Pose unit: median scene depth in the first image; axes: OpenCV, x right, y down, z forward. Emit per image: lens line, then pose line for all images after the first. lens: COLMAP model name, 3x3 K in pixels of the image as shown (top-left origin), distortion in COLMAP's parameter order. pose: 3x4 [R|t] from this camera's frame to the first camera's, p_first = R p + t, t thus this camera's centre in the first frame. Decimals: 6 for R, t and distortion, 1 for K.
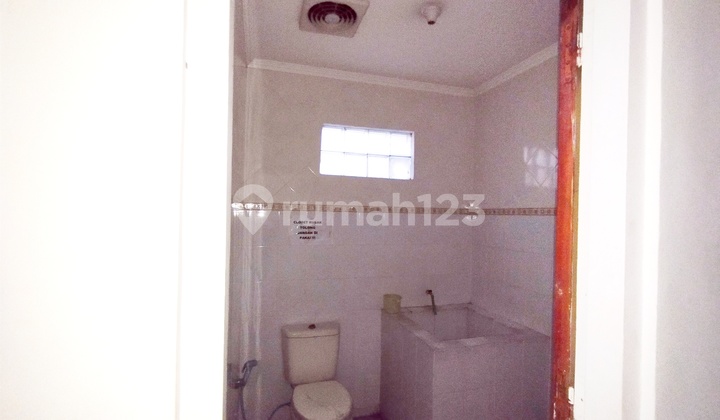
lens RADIAL K [[340.3, 0, 360.9], [0, 340.3, 211.8], [0, 0, 1]] dist [0.010858, -0.000113]
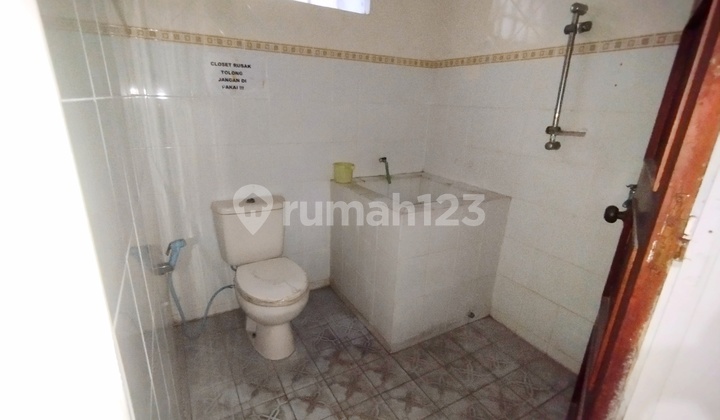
lens RADIAL K [[340.3, 0, 357.6], [0, 340.3, 211.7], [0, 0, 1]] dist [0.010858, -0.000113]
pose [[0.976233, -0.054828, 0.209672, -0.062252], [-0.013766, 0.949827, 0.312473, 0.096932], [-0.216284, -0.307933, 0.926498, 0.167464]]
